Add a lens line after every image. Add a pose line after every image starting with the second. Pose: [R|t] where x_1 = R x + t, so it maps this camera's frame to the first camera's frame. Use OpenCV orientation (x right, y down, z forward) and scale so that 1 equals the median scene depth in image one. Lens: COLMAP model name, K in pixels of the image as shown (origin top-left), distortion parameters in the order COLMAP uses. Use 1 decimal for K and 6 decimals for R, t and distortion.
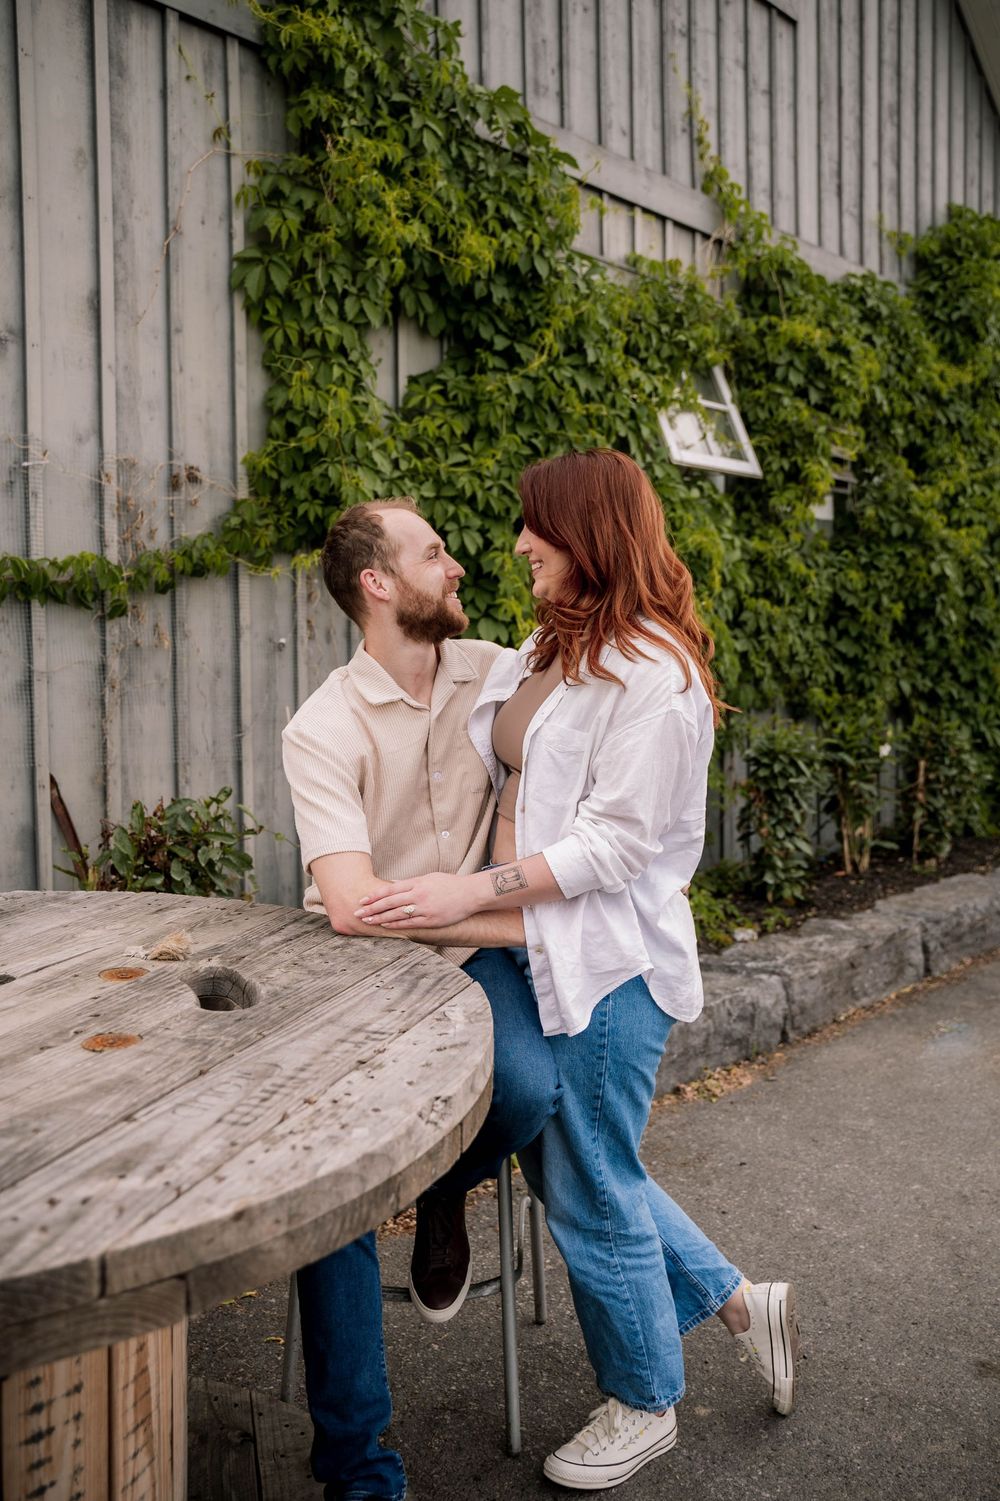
lens RADIAL K [[1365.8, 0, 499.6], [0, 1365.8, 688.0], [0, 0, 1]] dist [0.005095, 0.014635]
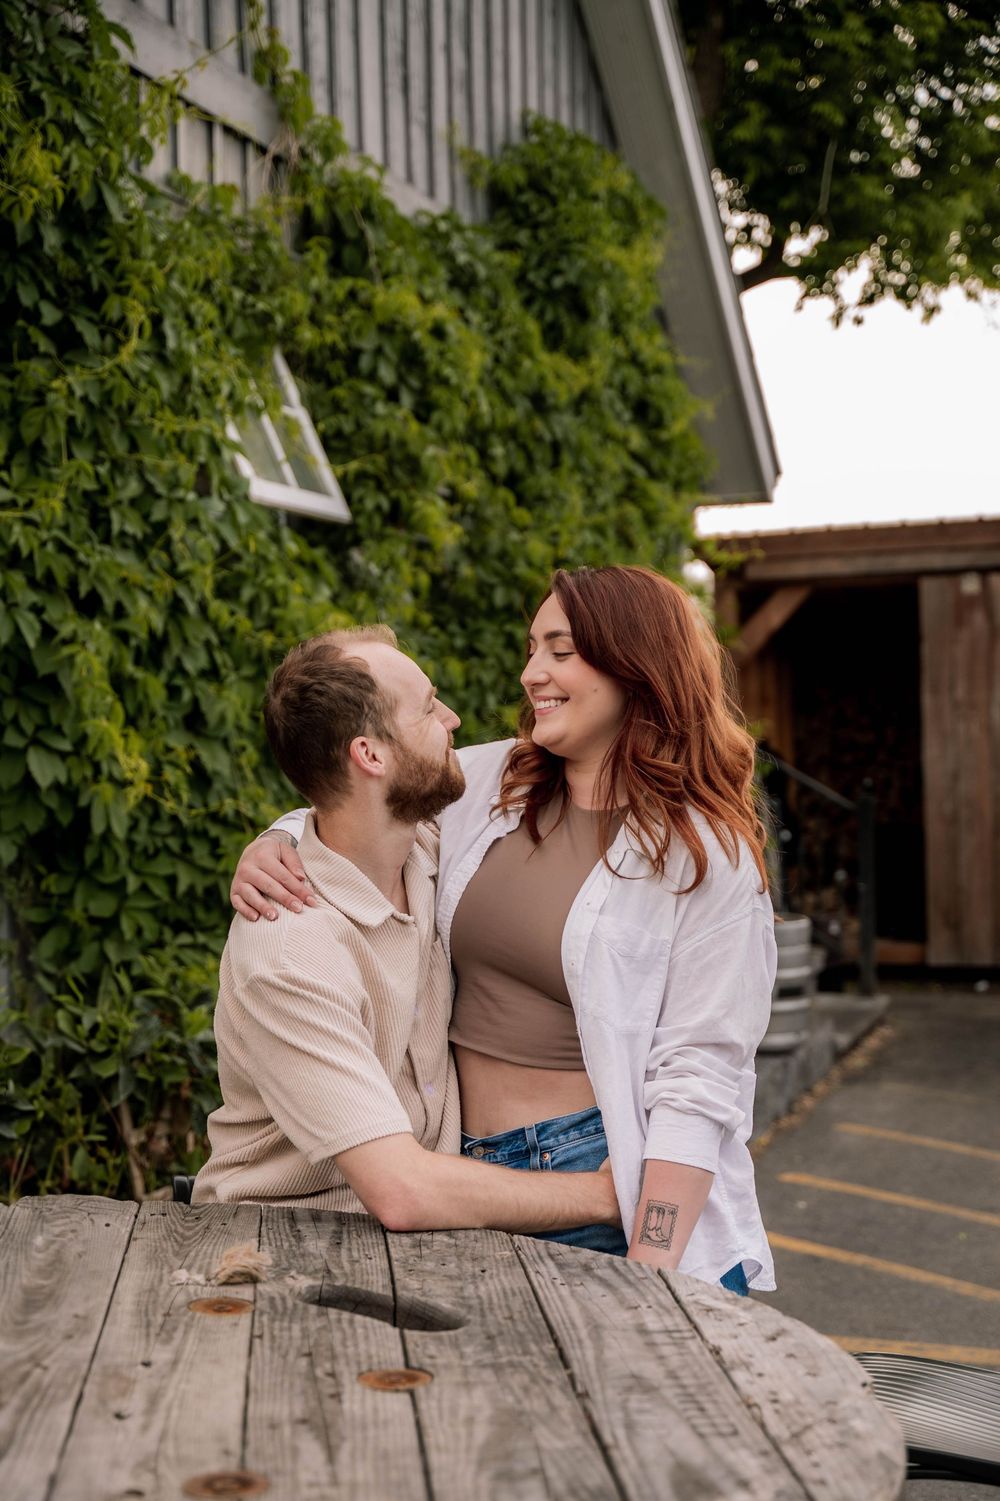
lens RADIAL K [[2337.7, 0, 500.0], [0, 2337.7, 750.5], [0, 0, 1]] dist [-0.022873, 0.700952]
pose [[0.915934, -0.009156, 0.401224, -0.202201], [0.019213, 0.999594, -0.021048, -0.018292], [-0.400869, 0.026988, 0.915738, -0.063707]]
